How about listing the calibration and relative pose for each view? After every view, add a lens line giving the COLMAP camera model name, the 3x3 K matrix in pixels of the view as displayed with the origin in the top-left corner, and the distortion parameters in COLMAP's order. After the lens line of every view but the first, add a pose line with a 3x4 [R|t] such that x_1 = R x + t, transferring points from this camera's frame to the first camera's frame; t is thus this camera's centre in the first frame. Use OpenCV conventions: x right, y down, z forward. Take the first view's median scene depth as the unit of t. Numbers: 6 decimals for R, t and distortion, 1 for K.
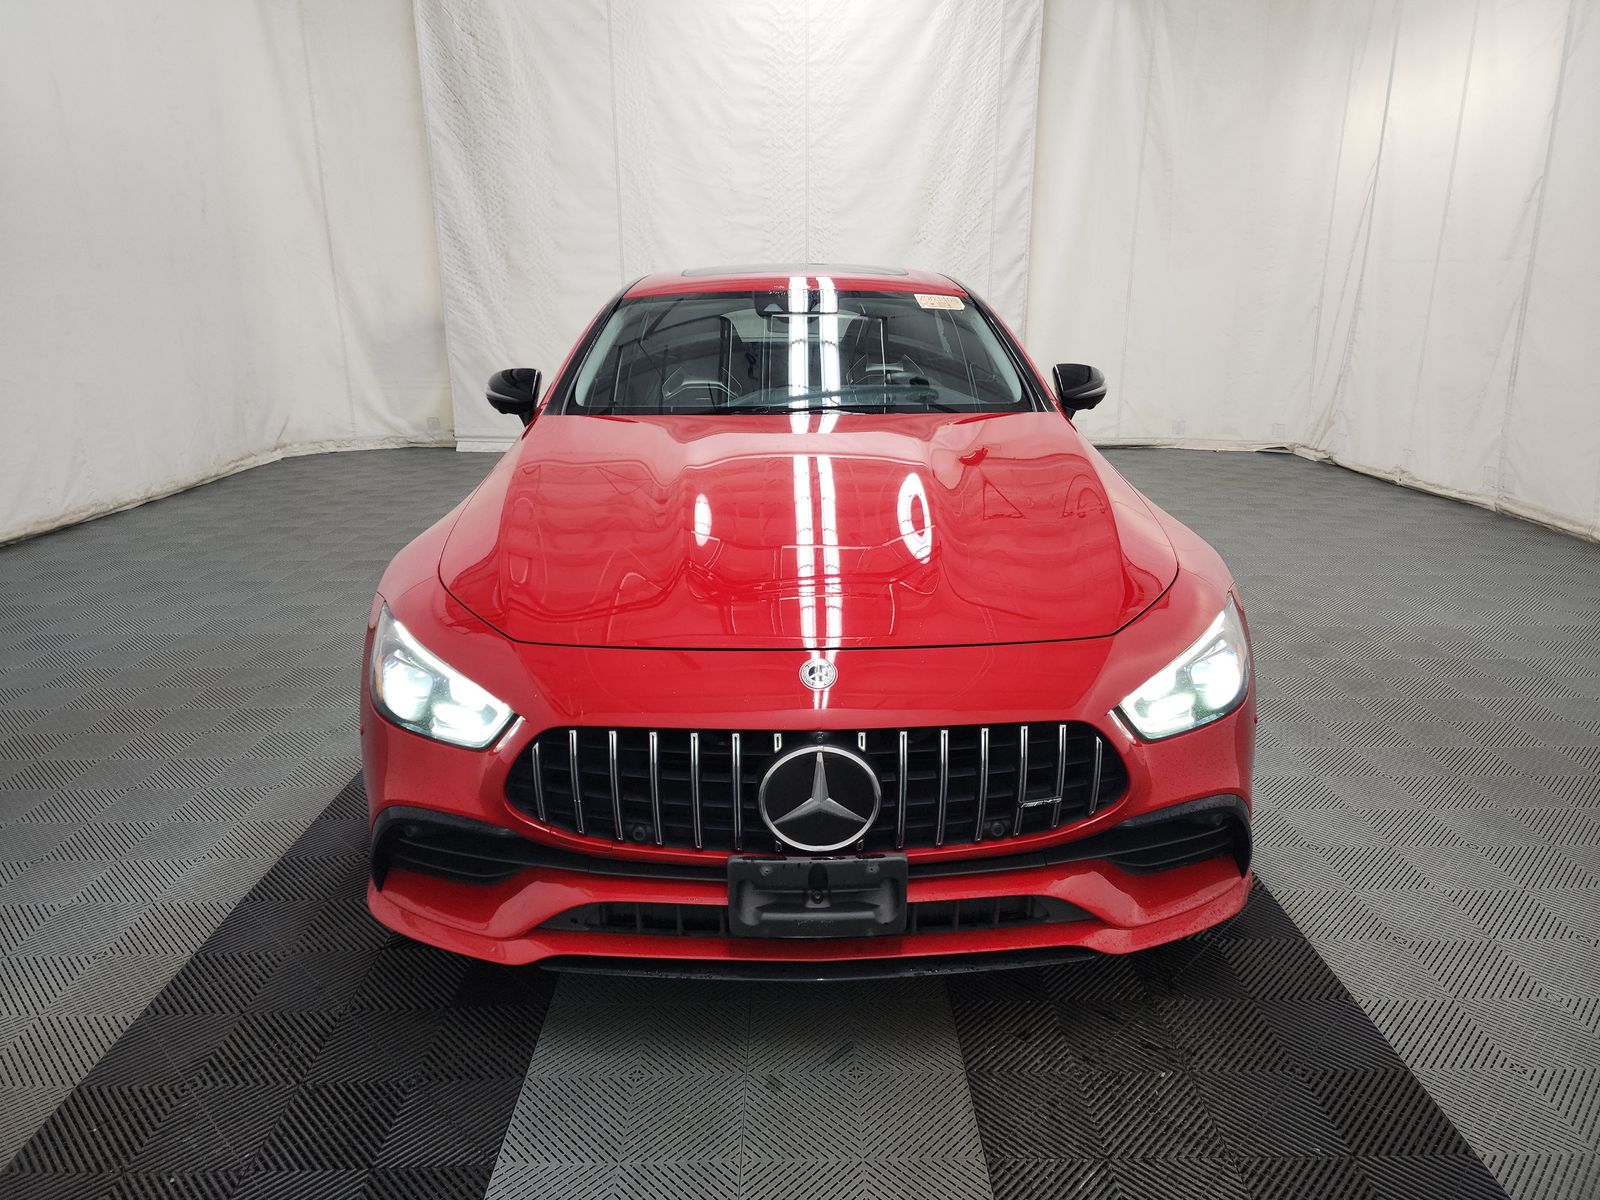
lens RADIAL K [[1090.0, 0, 801.8], [0, 1090.0, 599.8], [0, 0, 1]] dist [0.047209, -0.018026]
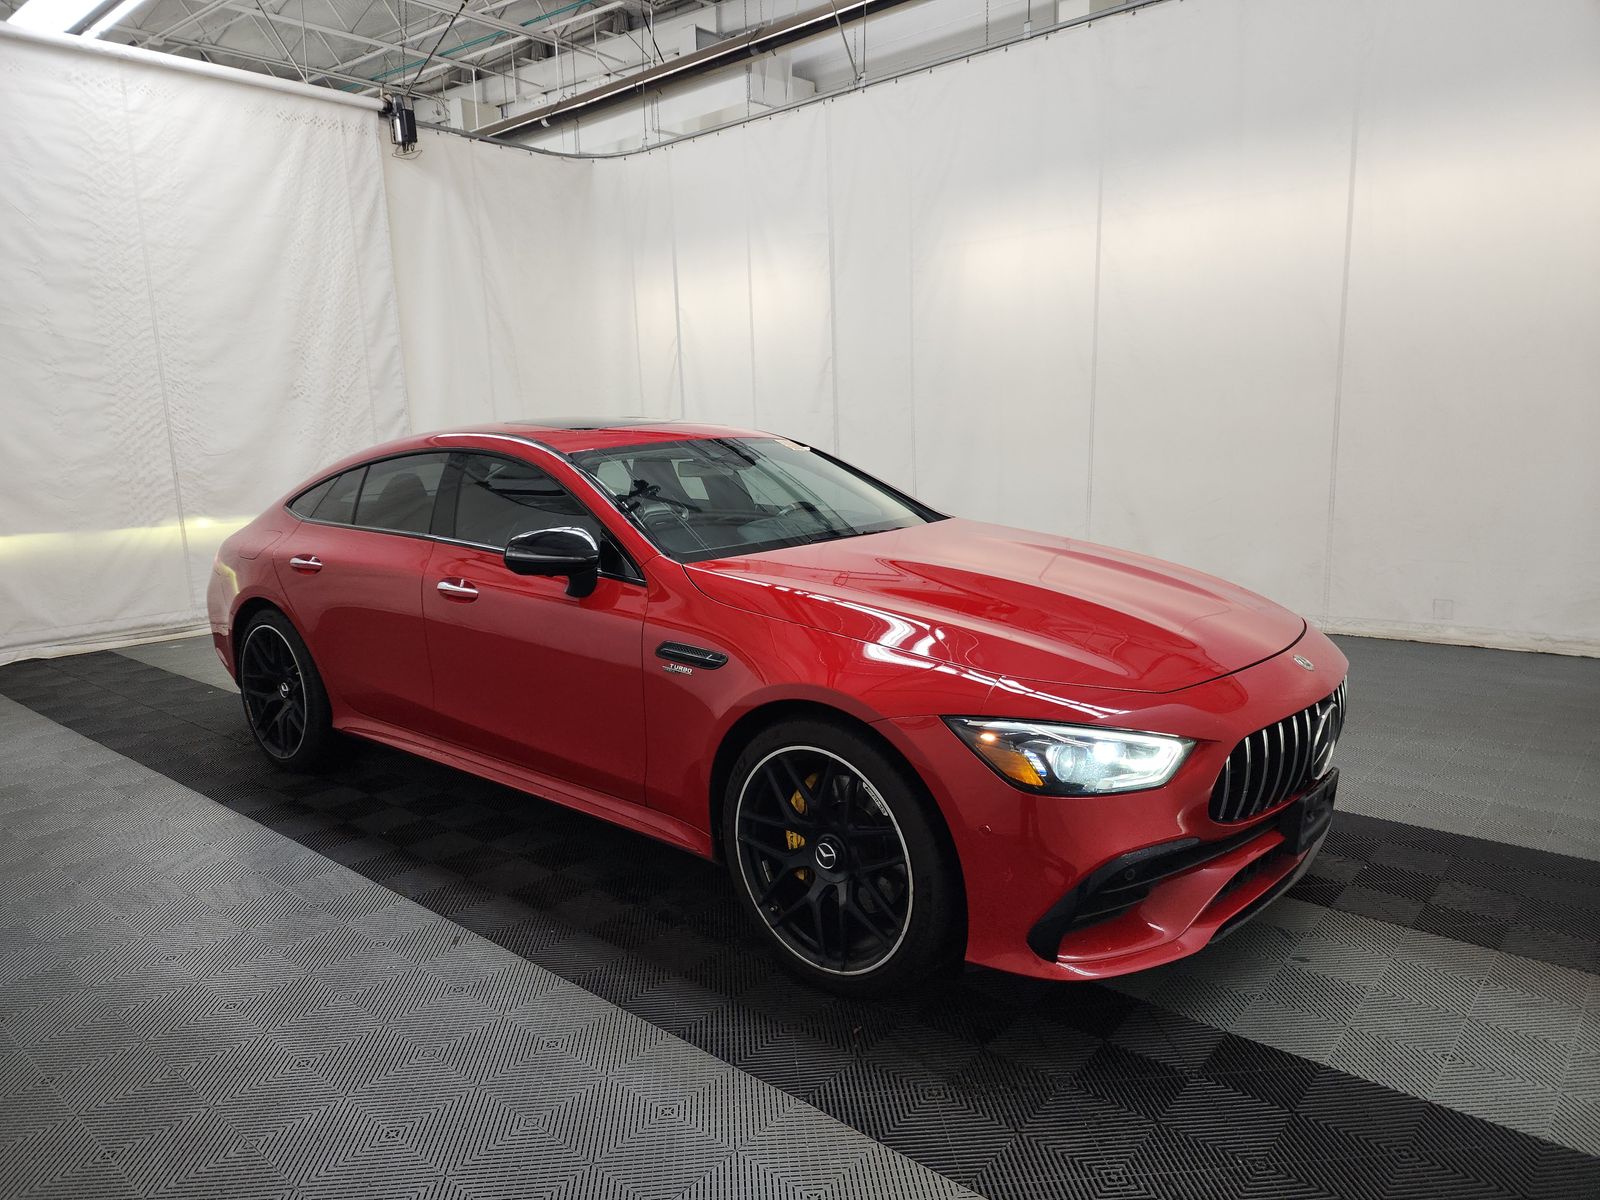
lens RADIAL K [[1090.0, 0, 801.6], [0, 1090.0, 598.7], [0, 0, 1]] dist [0.047209, -0.018026]
pose [[0.683039, -0.132916, 0.718186, -0.304720], [0.229621, 0.972522, -0.038397, -0.023881], [-0.693348, 0.191137, 0.694791, 0.080881]]
